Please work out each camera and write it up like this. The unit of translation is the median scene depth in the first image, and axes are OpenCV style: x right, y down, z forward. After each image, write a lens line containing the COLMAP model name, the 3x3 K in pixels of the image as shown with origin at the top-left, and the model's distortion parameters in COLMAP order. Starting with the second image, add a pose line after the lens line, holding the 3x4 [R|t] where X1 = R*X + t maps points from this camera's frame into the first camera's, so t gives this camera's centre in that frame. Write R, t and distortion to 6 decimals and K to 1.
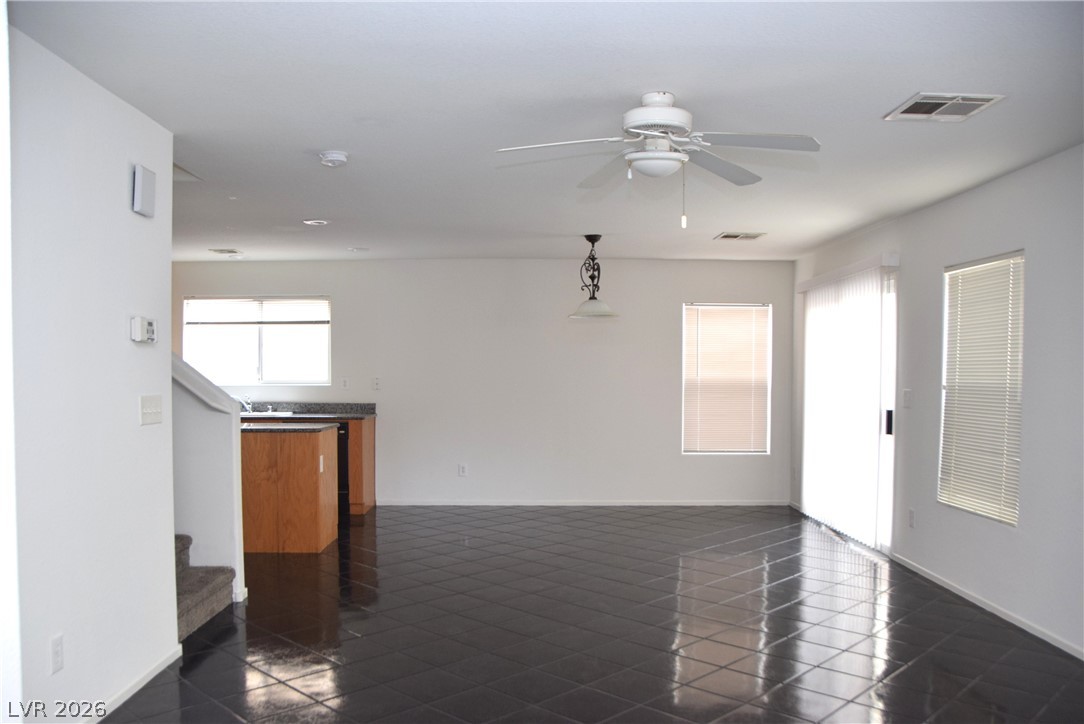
lens RADIAL K [[861.3, 0, 536.3], [0, 861.3, 394.4], [0, 0, 1]] dist [-0.159320, 0.134603]
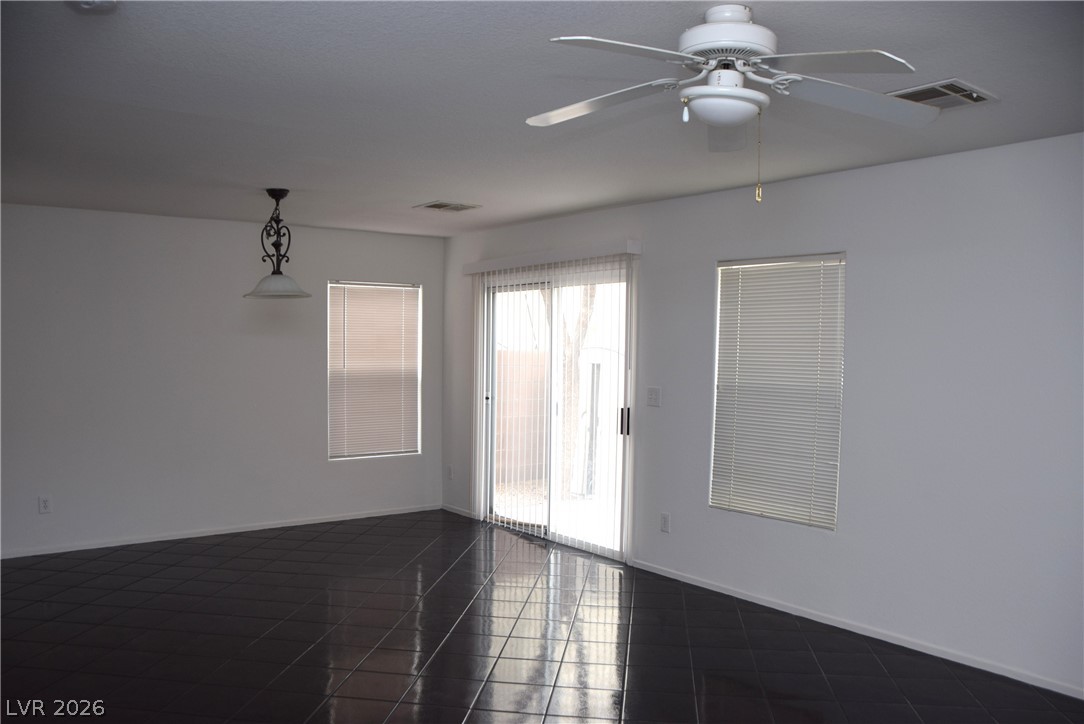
lens RADIAL K [[861.3, 0, 536.3], [0, 861.3, 394.4], [0, 0, 1]] dist [-0.159320, 0.134603]
pose [[0.801506, -0.030478, 0.597210, -0.201579], [0.010907, 0.999279, 0.036359, -0.028871], [-0.597887, -0.022629, 0.801261, 0.257988]]
